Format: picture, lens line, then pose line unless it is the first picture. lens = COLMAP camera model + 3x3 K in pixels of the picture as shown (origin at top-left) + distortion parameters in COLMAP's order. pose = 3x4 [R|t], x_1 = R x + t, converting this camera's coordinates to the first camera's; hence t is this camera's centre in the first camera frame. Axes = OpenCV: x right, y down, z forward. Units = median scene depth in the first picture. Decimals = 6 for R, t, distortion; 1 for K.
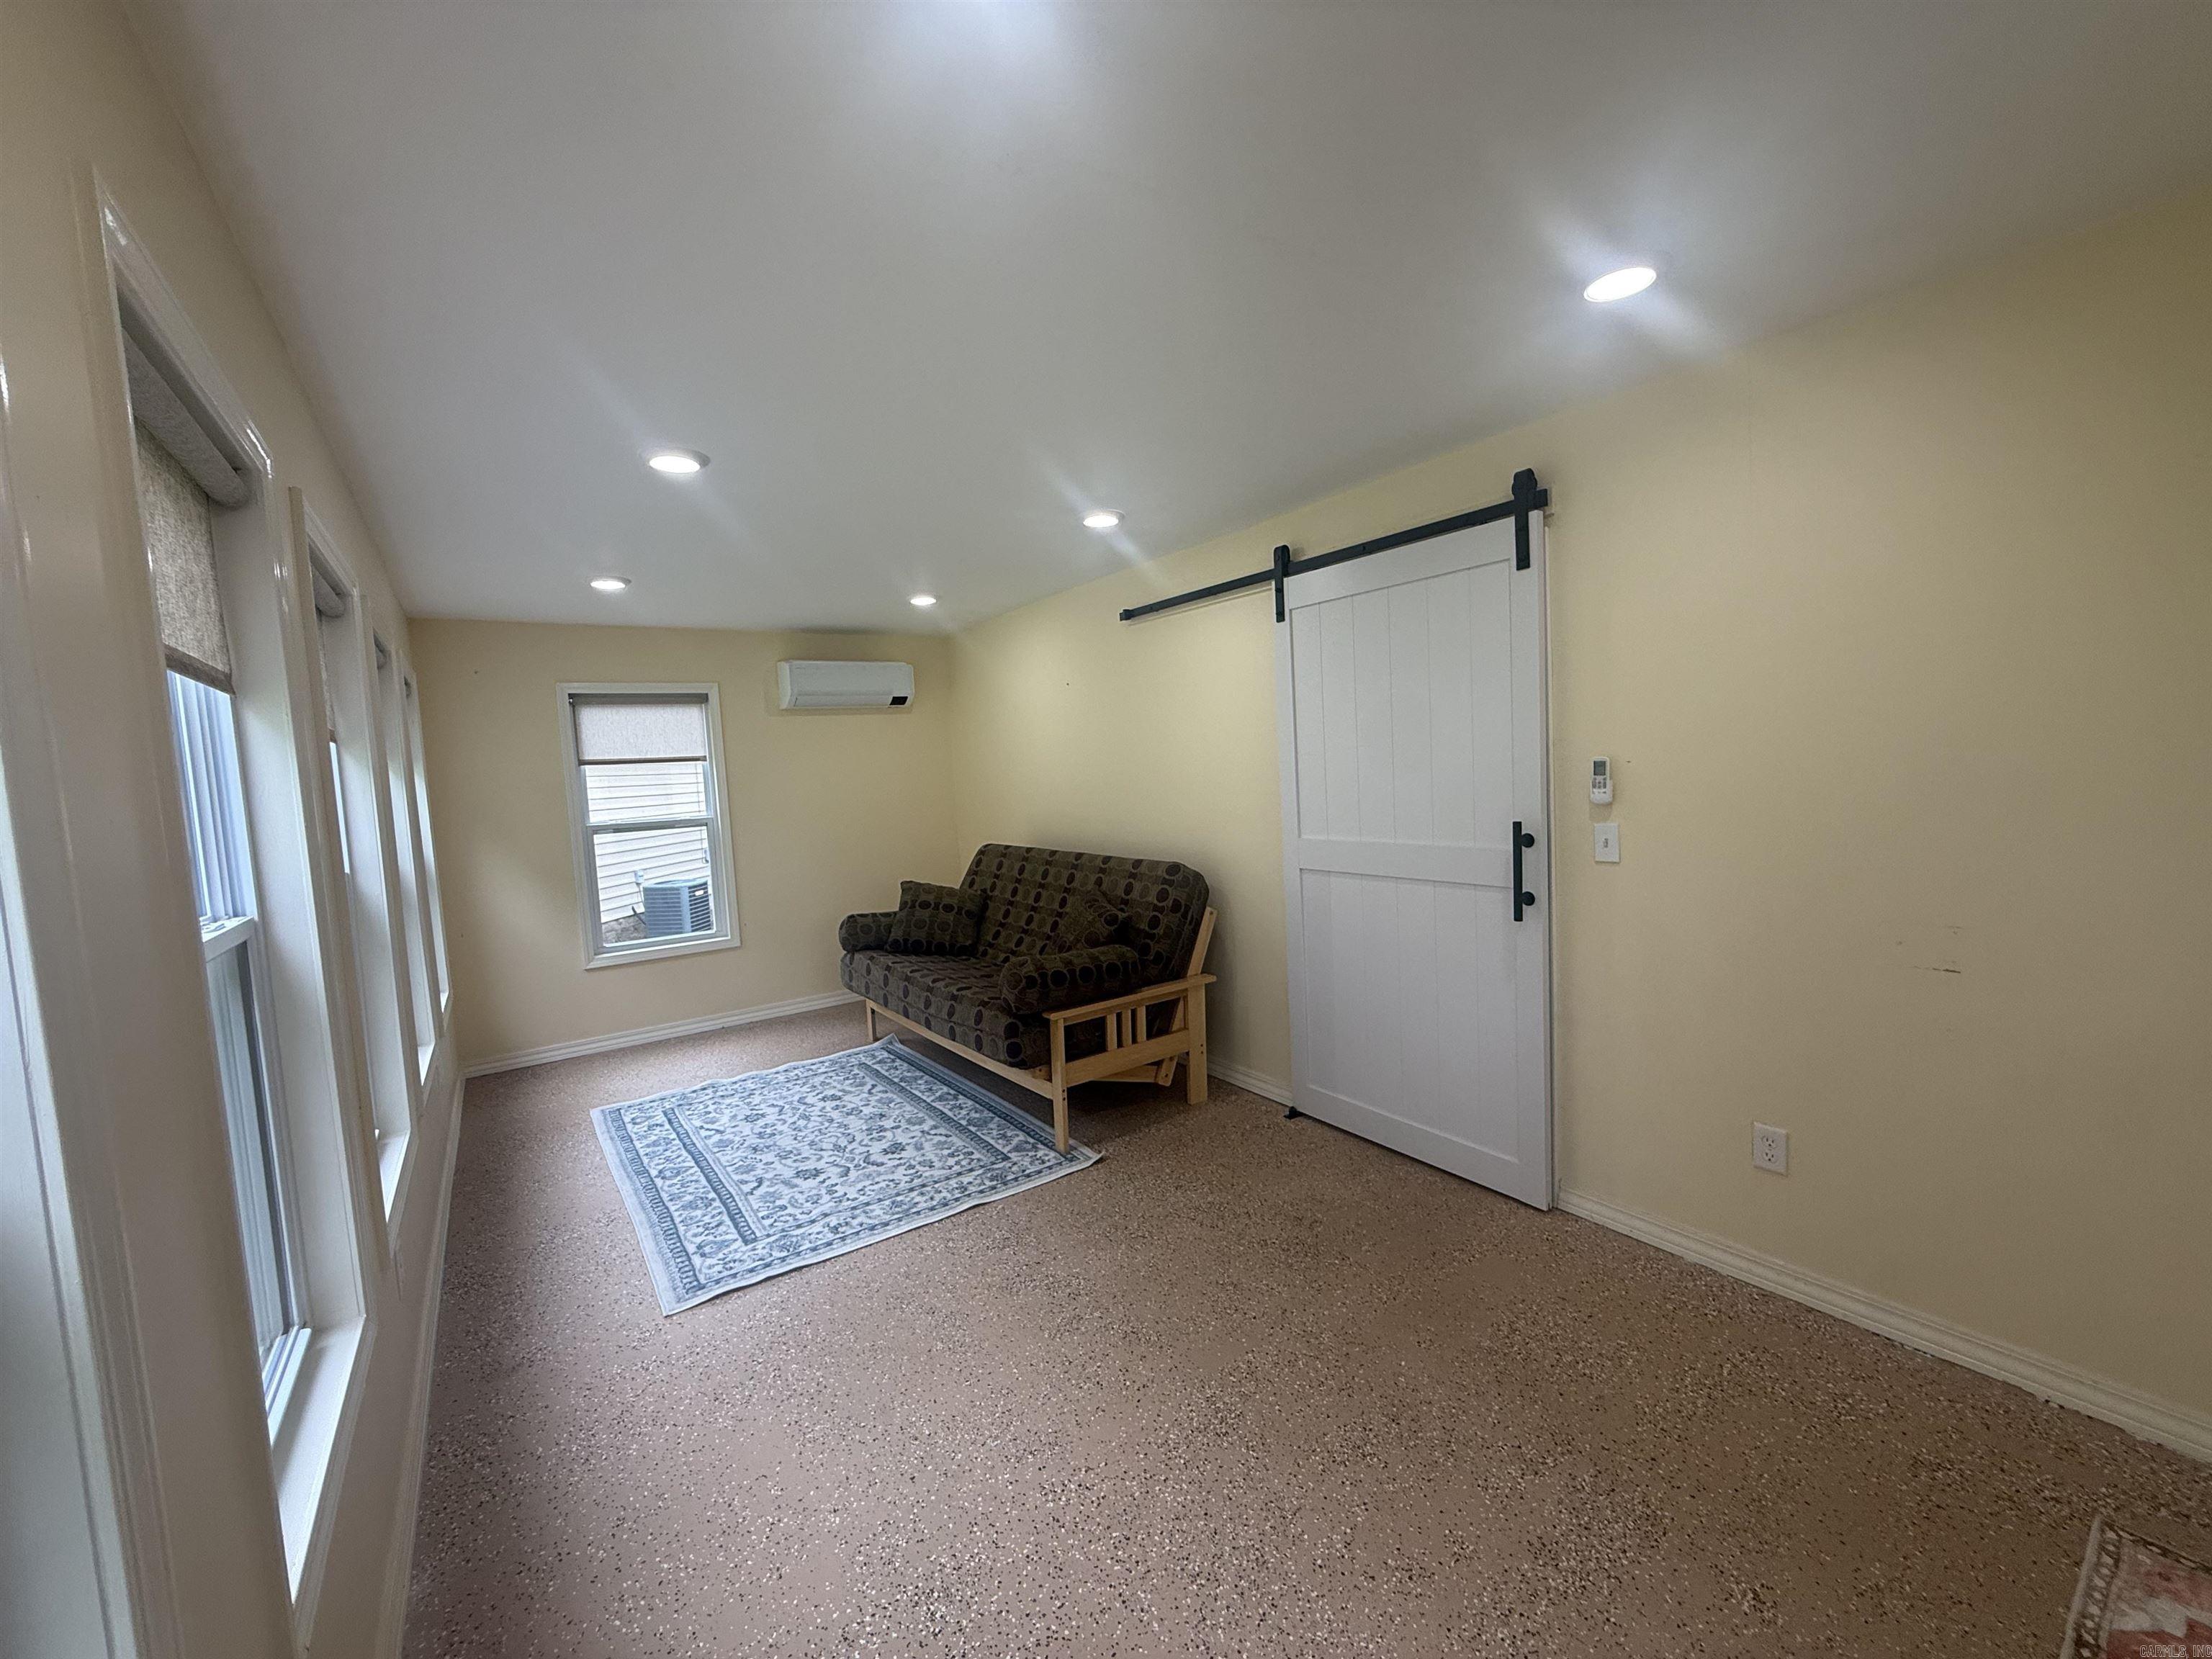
lens RADIAL K [[881.6, 0, 1110.3], [0, 881.6, 830.0], [0, 0, 1]] dist [0.002467, 0.000181]
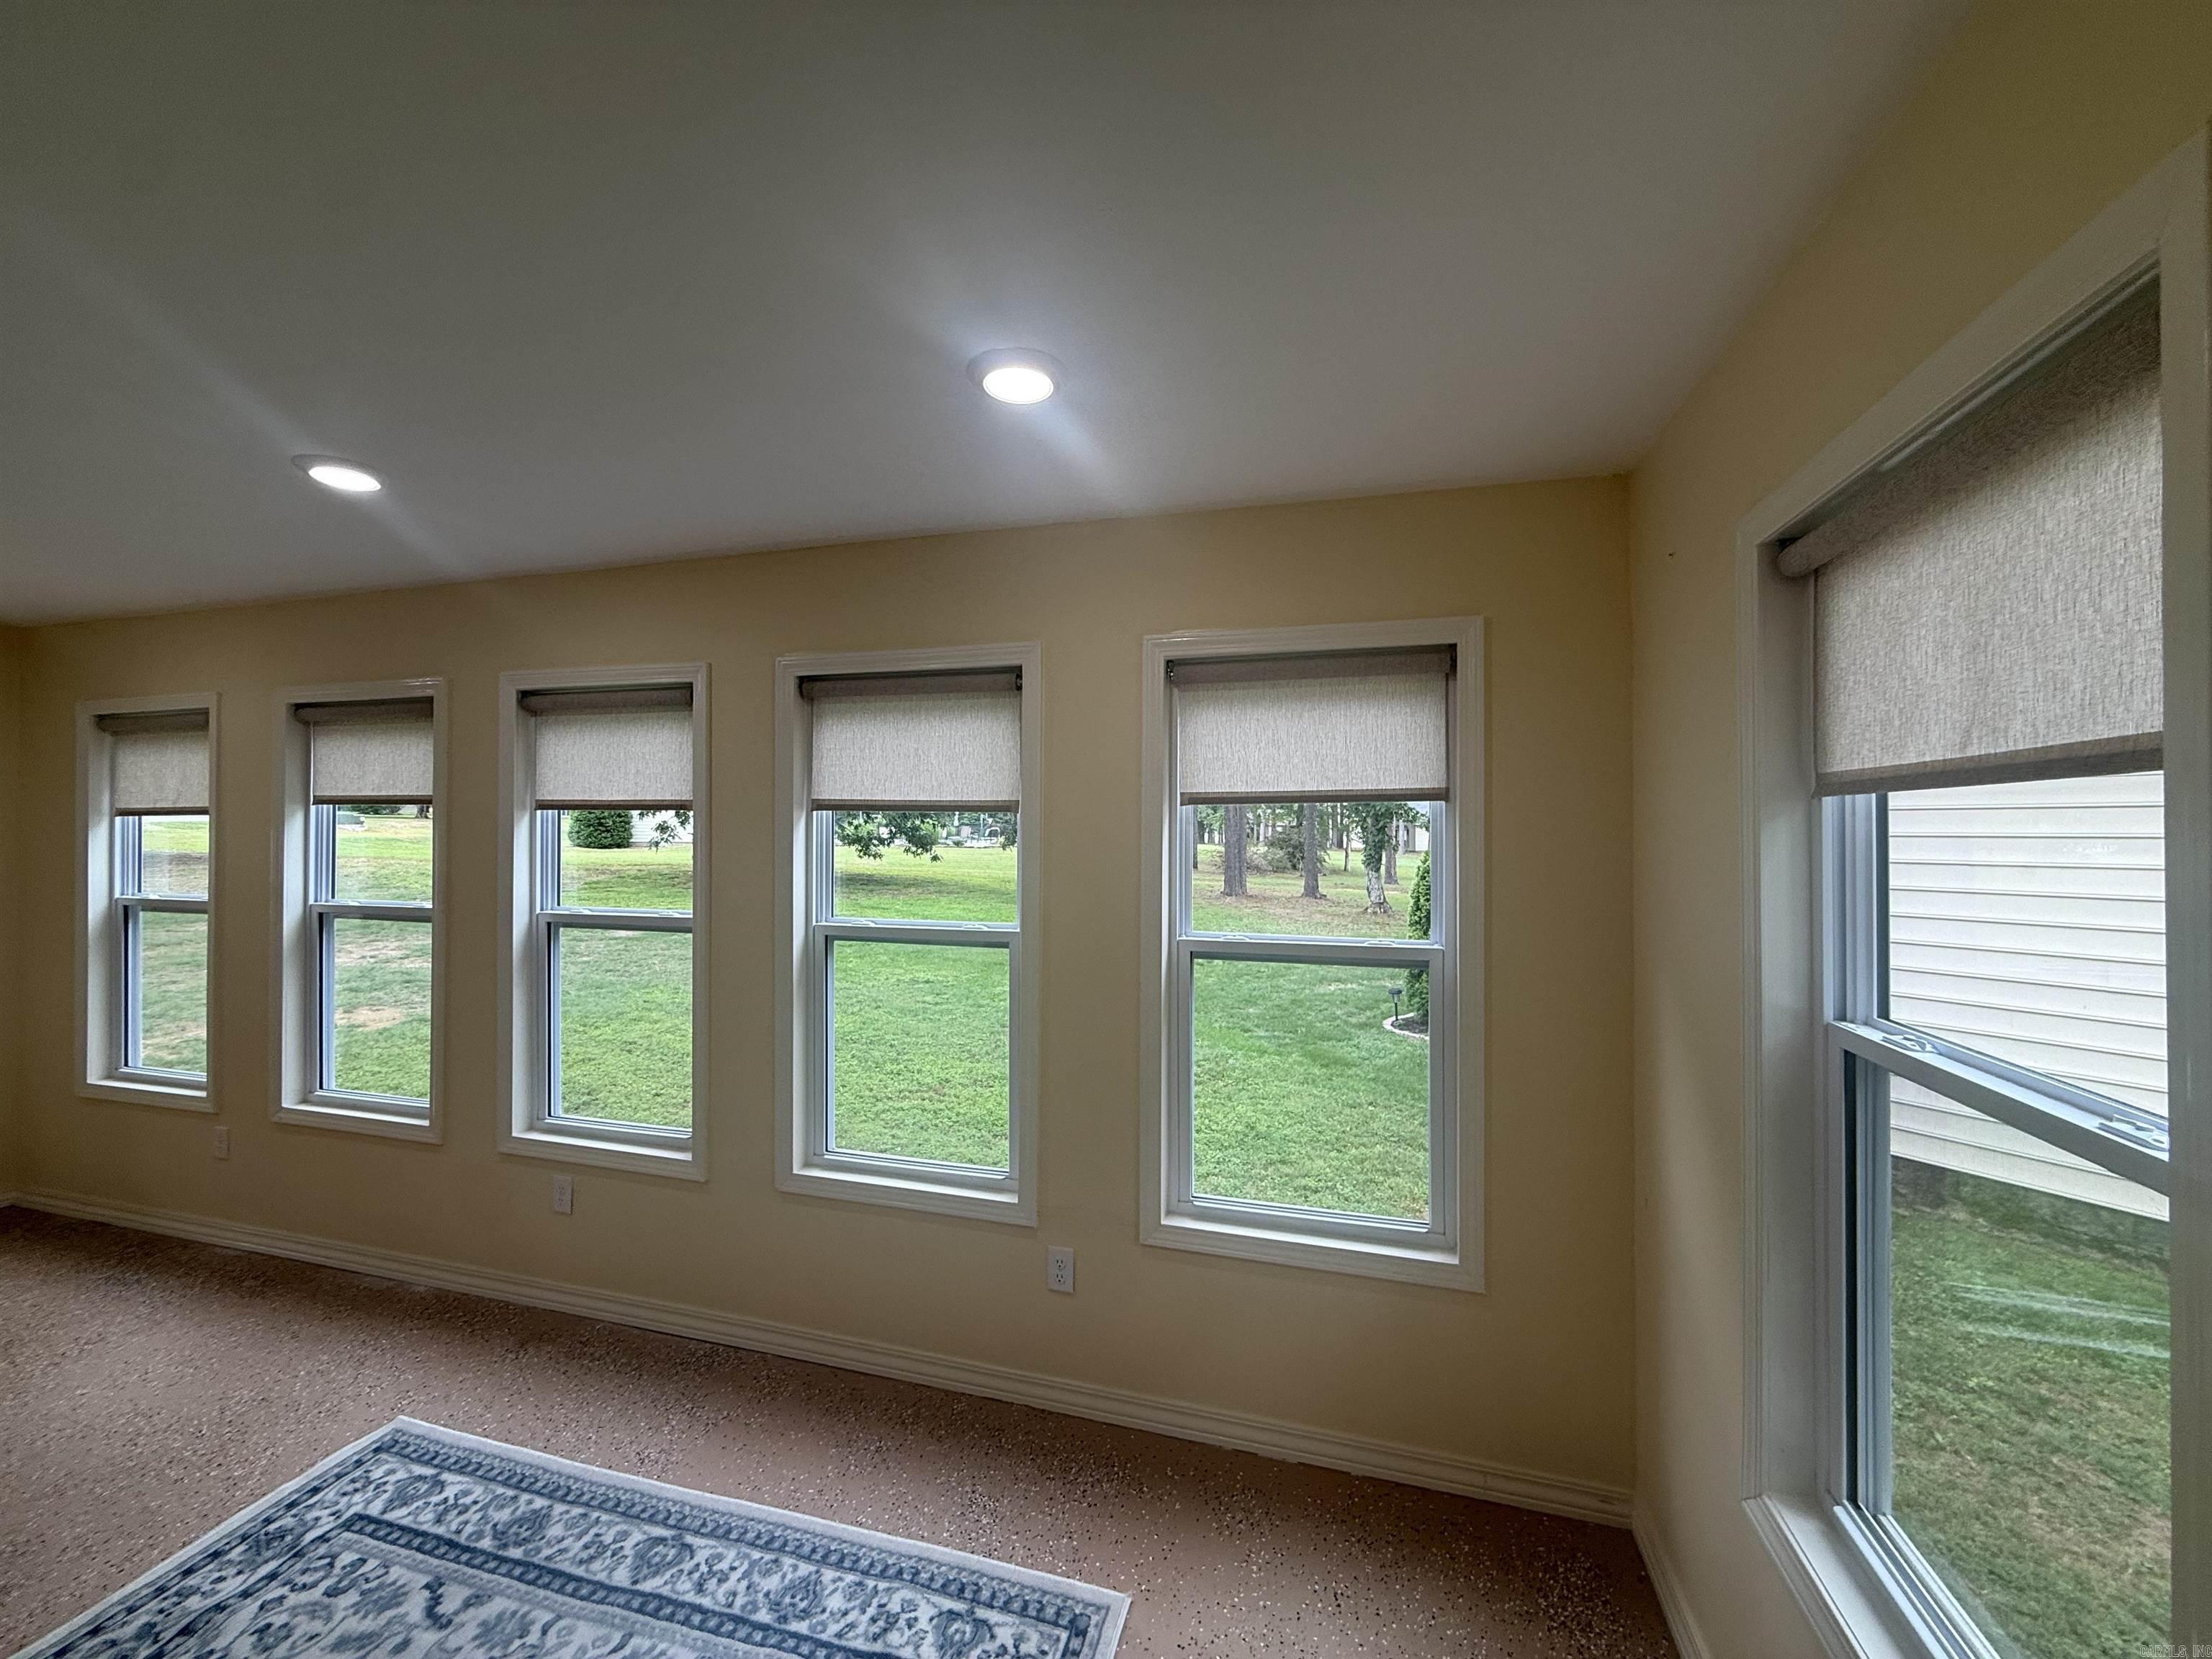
lens RADIAL K [[881.6, 0, 1090.8], [0, 881.6, 828.9], [0, 0, 1]] dist [0.002467, 0.000181]
pose [[-0.784652, 0.051122, -0.617826, -0.372979], [-0.005063, 0.996032, 0.088846, -0.118786], [0.619916, 0.072841, -0.781280, 1.514351]]
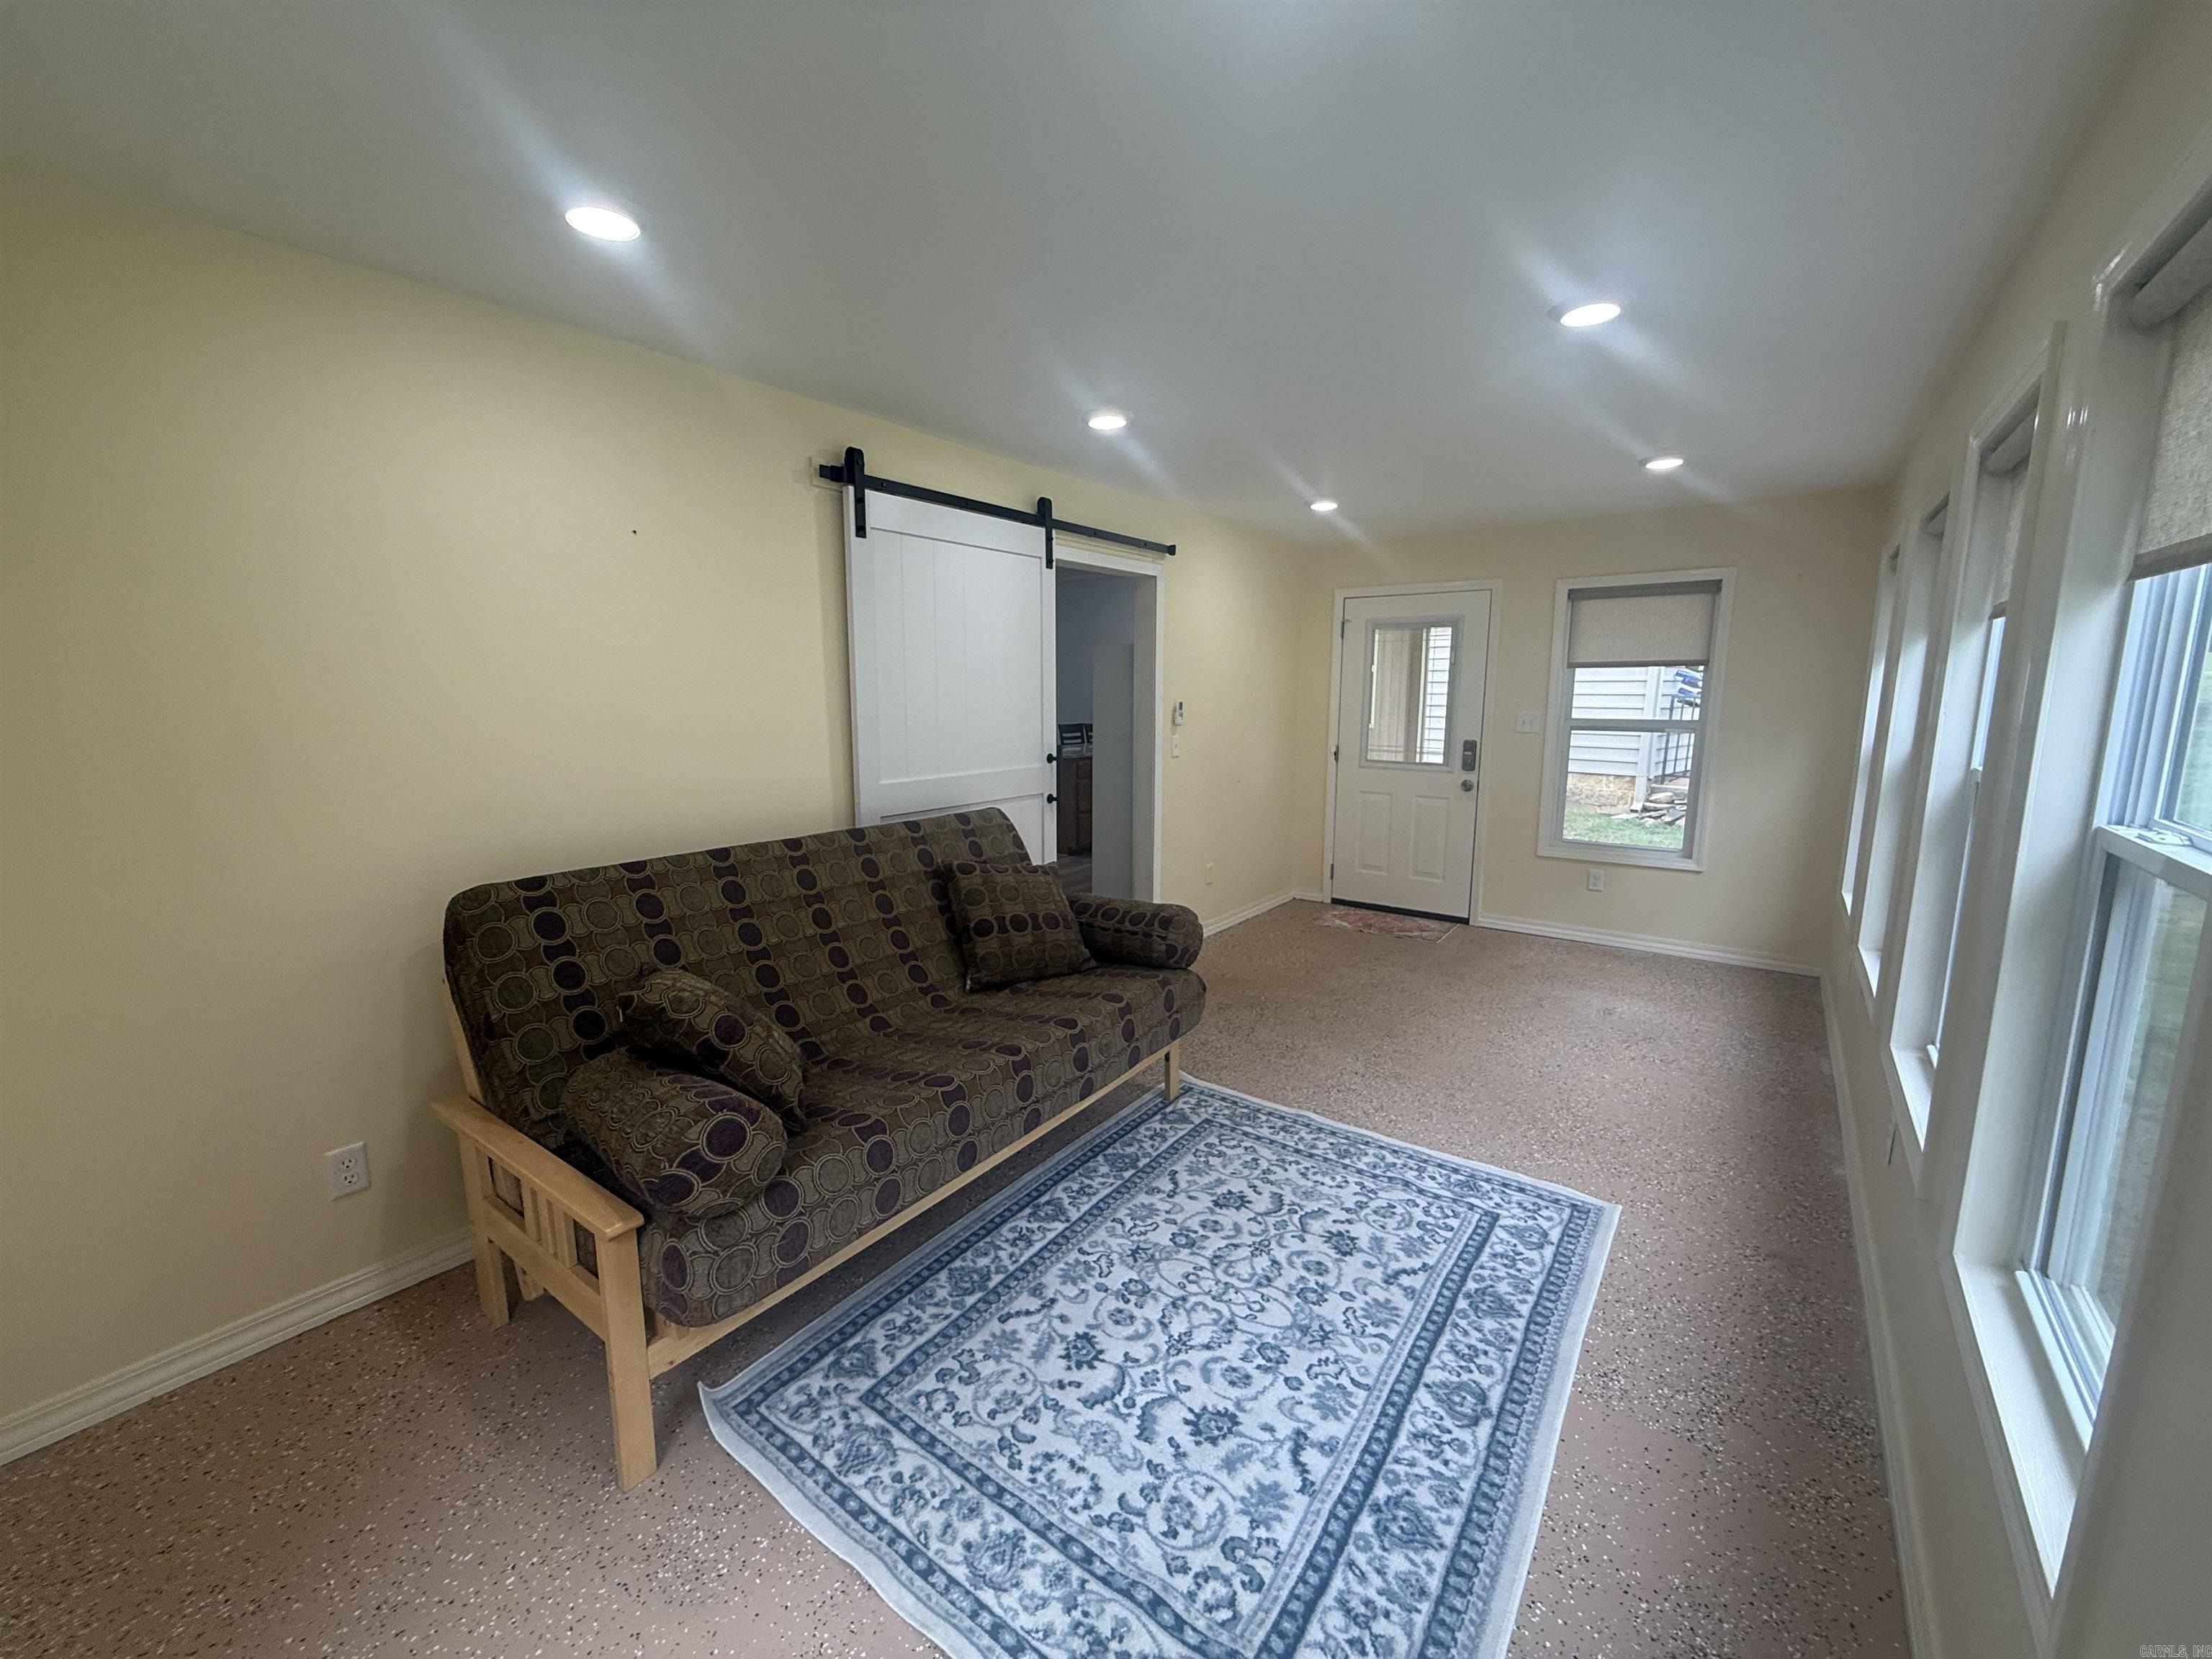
lens RADIAL K [[881.6, 0, 1099.7], [0, 881.6, 828.5], [0, 0, 1]] dist [0.002467, 0.000181]
pose [[-0.305392, -0.095855, 0.947390, -0.876330], [0.090375, 0.987512, 0.129047, -0.050418], [-0.947928, 0.125030, -0.292915, 1.276702]]
